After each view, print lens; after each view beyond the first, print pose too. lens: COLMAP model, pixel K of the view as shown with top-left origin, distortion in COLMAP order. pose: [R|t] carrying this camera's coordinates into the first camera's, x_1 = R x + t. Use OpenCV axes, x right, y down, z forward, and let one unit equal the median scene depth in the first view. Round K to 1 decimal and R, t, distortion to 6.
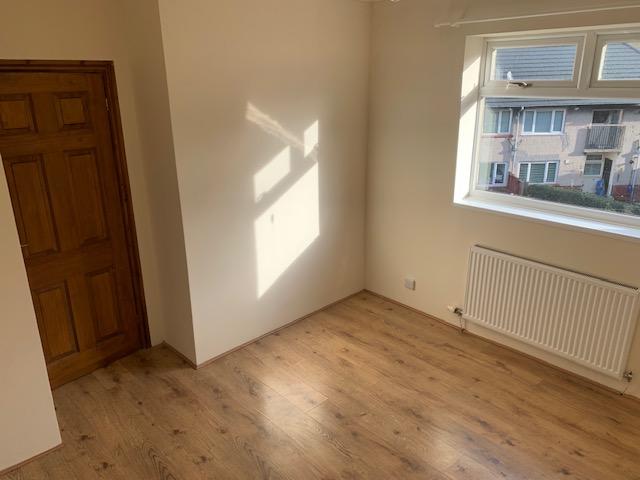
lens RADIAL K [[478.4, 0, 320.0], [0, 478.4, 240.0], [0, 0, 1]] dist [-0.000784, -0.001360]
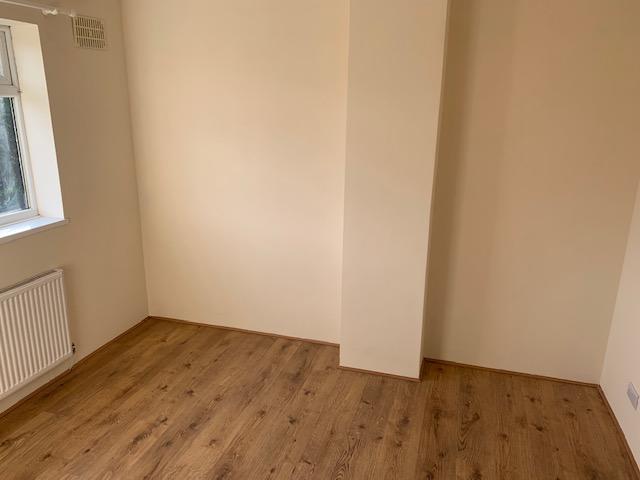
lens RADIAL K [[492.9, 0, 320.0], [0, 492.9, 240.0], [0, 0, 1]] dist [0.003338, 0.000335]
pose [[-0.520676, -0.220446, 0.824803, -0.528833], [0.262768, 0.877814, 0.400493, -0.238231], [-0.812311, 0.425260, -0.399130, 0.900640]]
